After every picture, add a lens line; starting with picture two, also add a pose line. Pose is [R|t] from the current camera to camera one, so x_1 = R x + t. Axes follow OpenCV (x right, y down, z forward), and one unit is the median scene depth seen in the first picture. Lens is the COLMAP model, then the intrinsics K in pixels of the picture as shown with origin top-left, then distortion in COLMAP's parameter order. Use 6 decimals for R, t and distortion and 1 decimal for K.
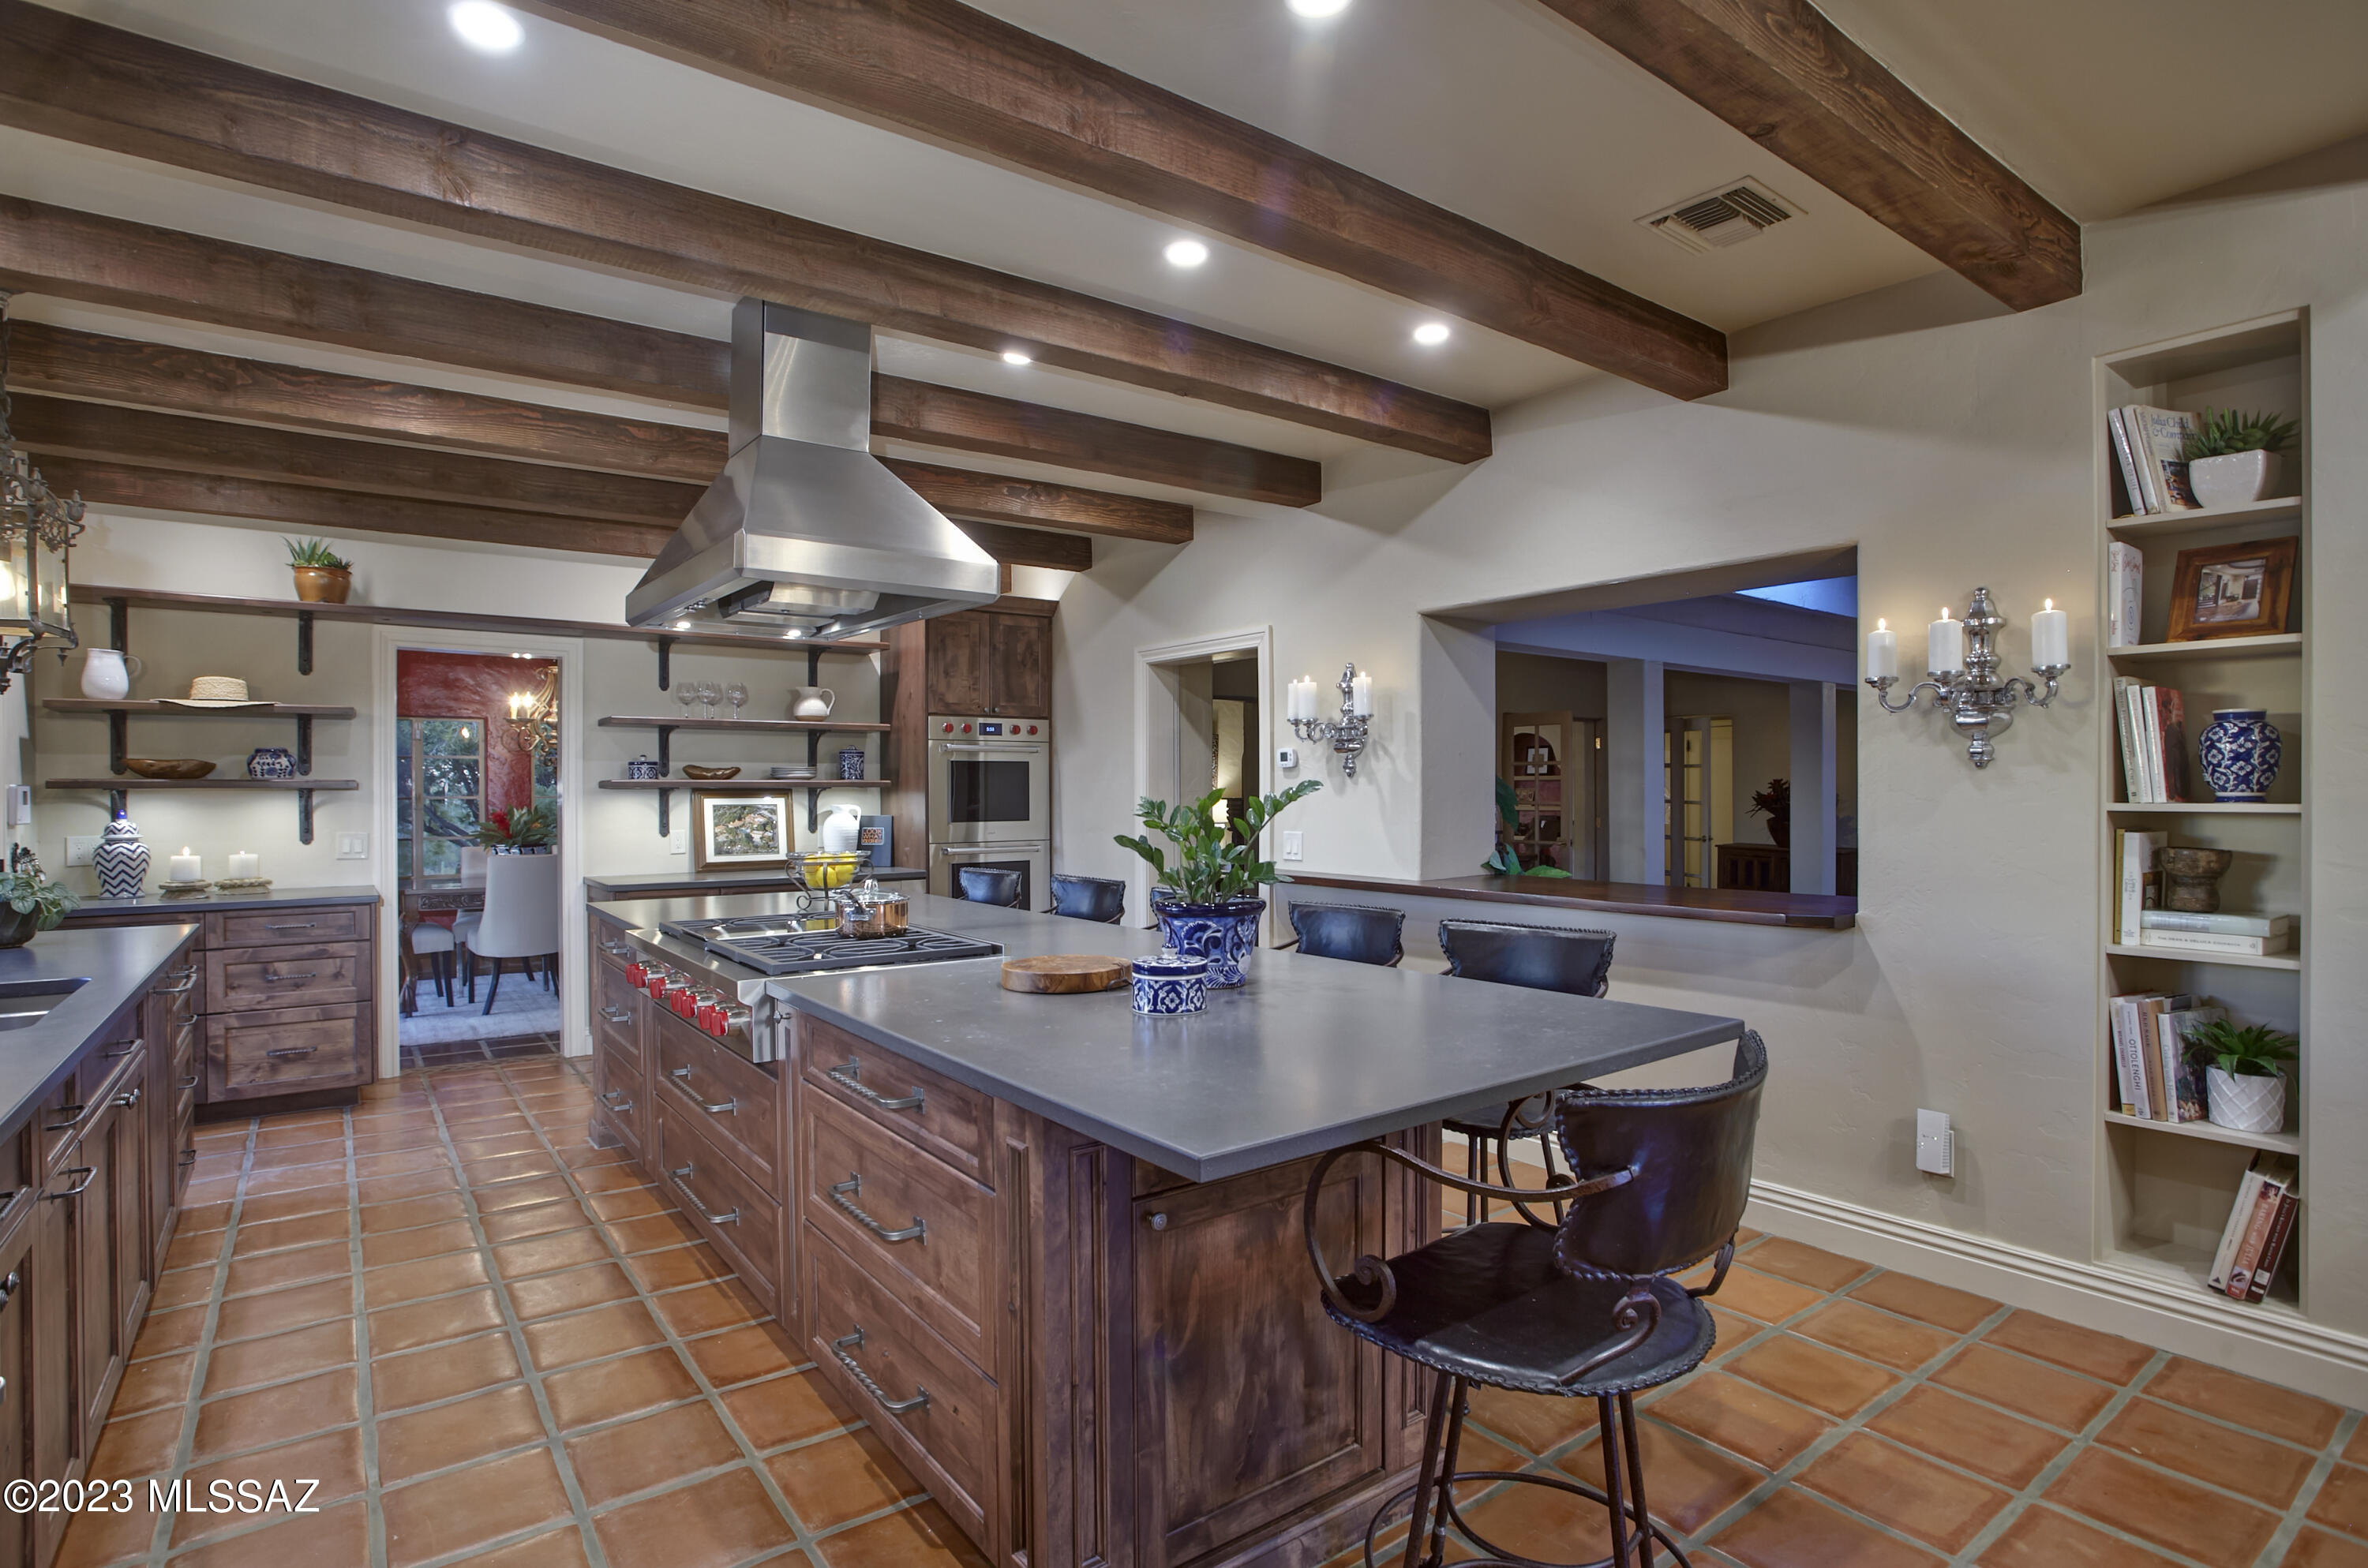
lens RADIAL K [[1187.6, 0, 1175.3], [0, 1187.6, 784.5], [0, 0, 1]] dist [-0.002387, -0.000193]
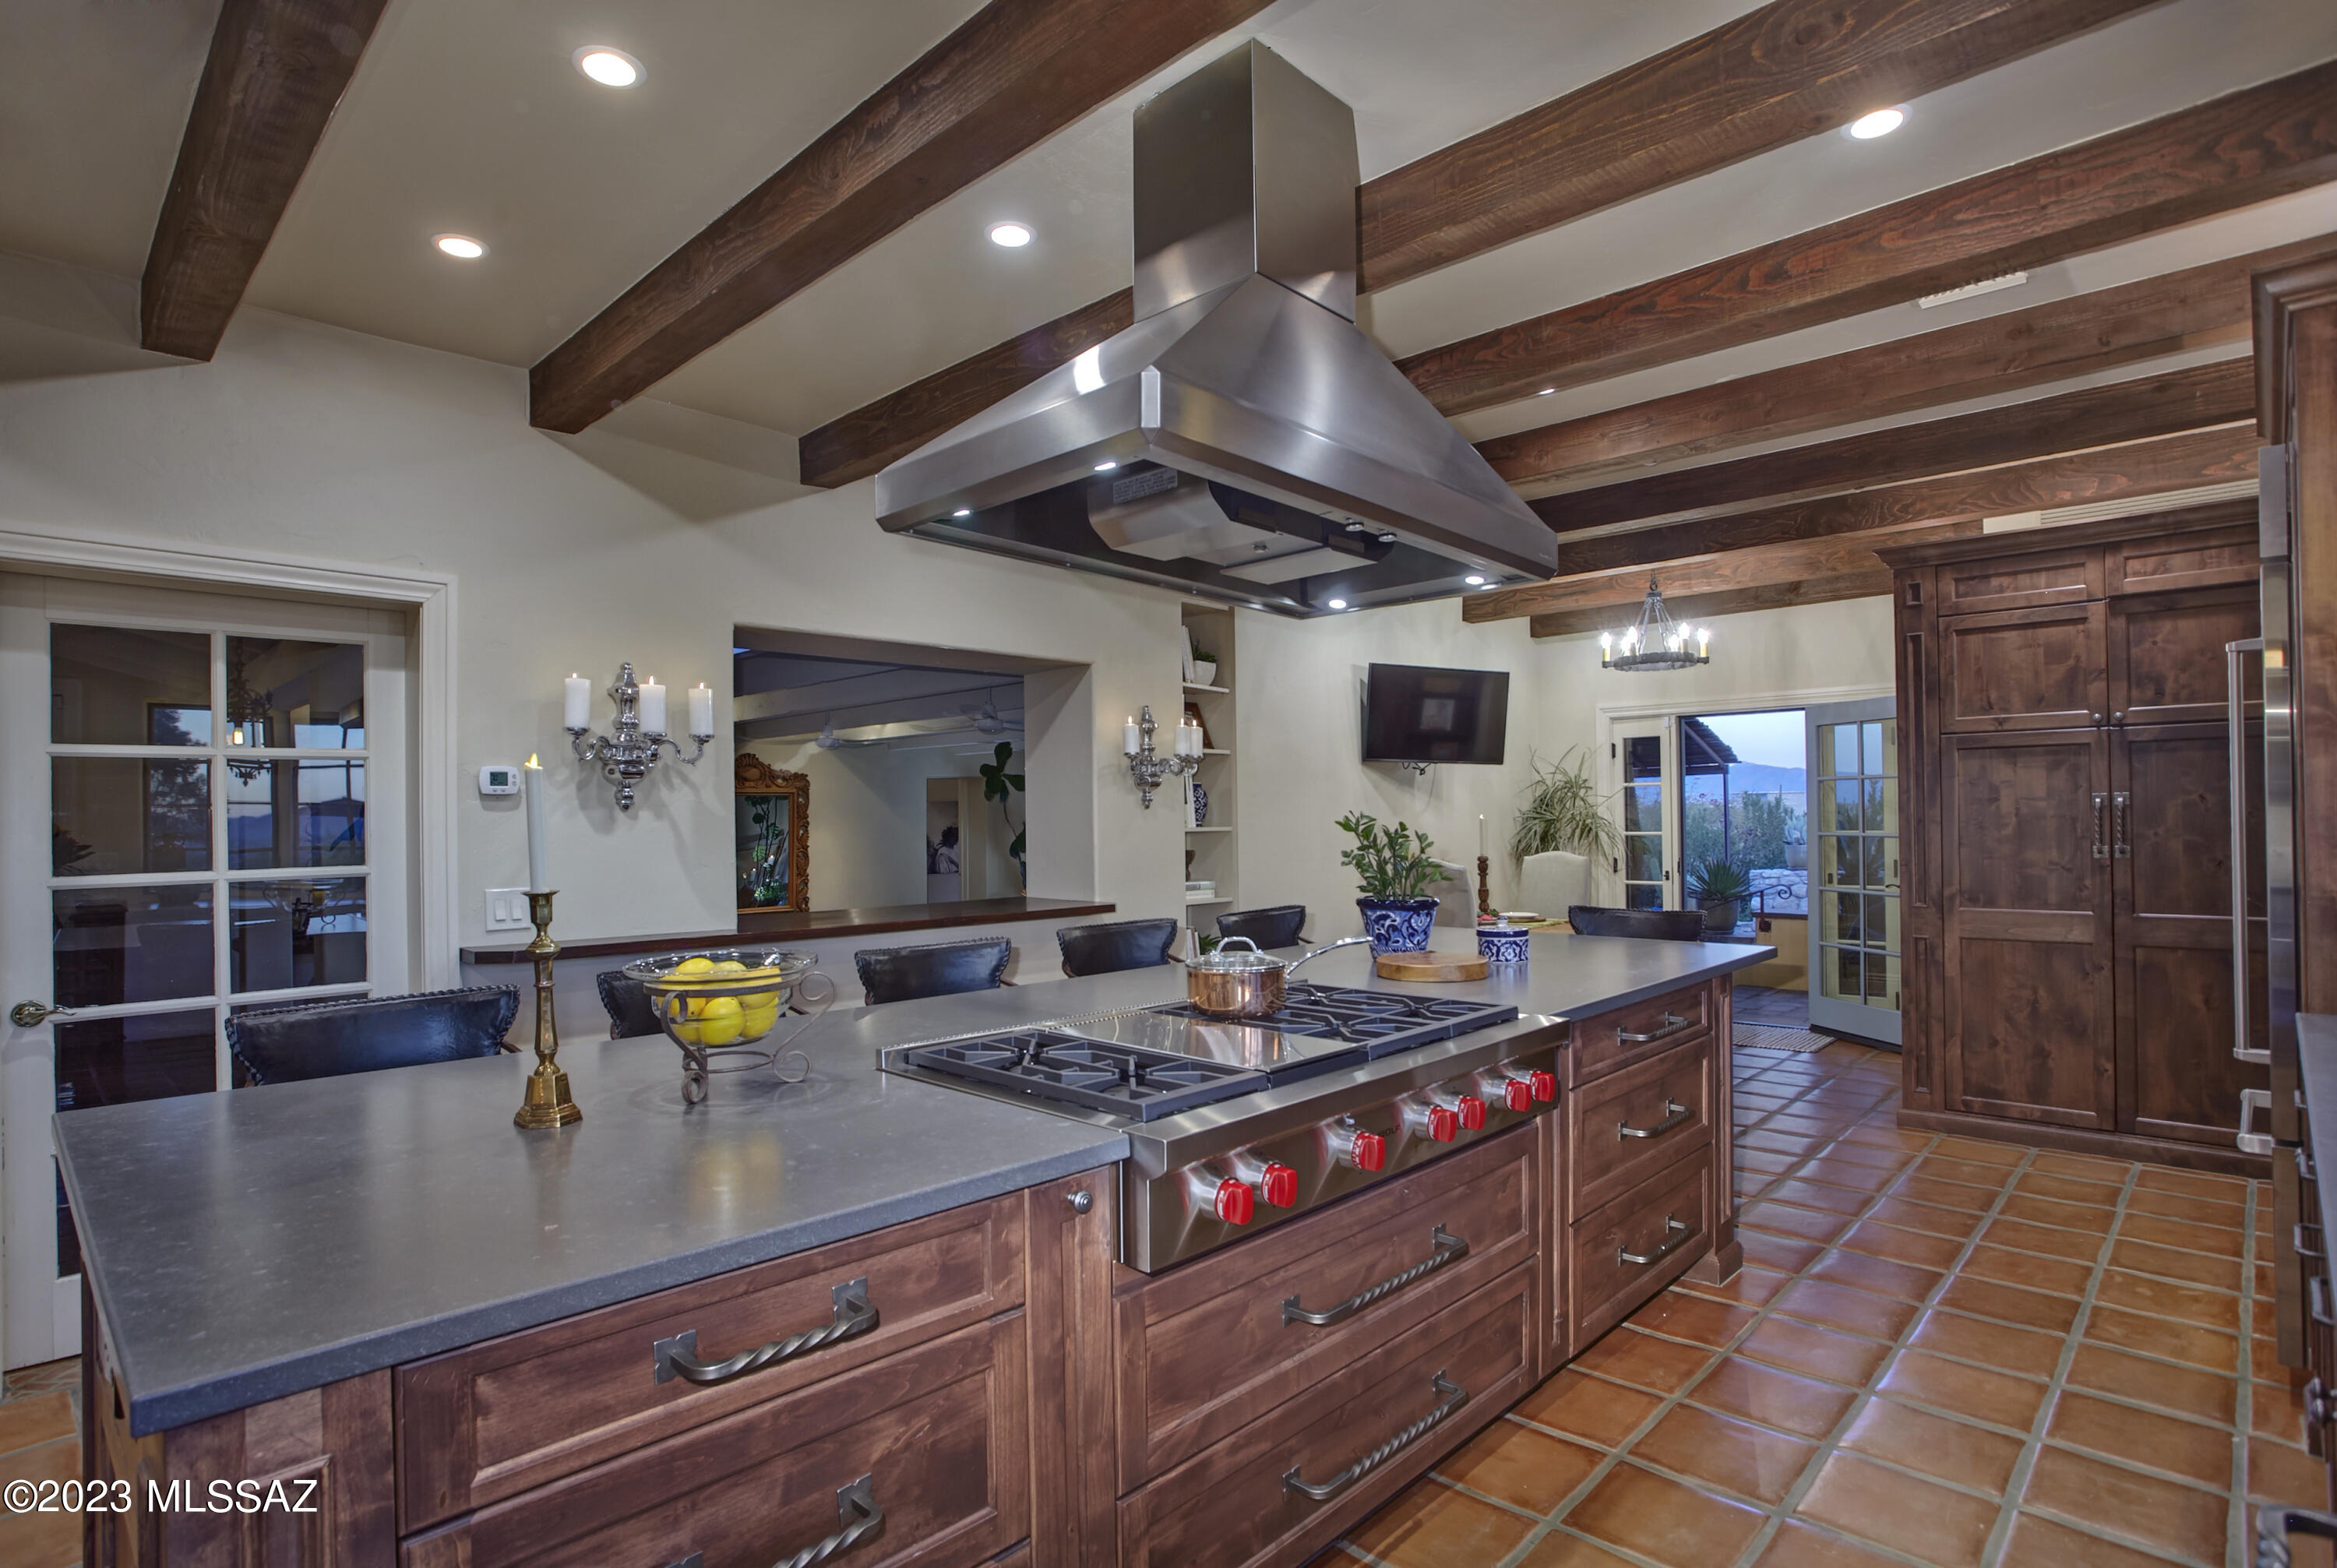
lens RADIAL K [[1141.5, 0, 1157.8], [0, 1141.5, 804.6], [0, 0, 1]] dist [0.001665, 0.000213]
pose [[-0.165167, 0.019743, 0.986068, -0.659930], [0.011788, 0.999768, -0.018042, 0.007863], [-0.986195, 0.008644, -0.165361, 0.807283]]
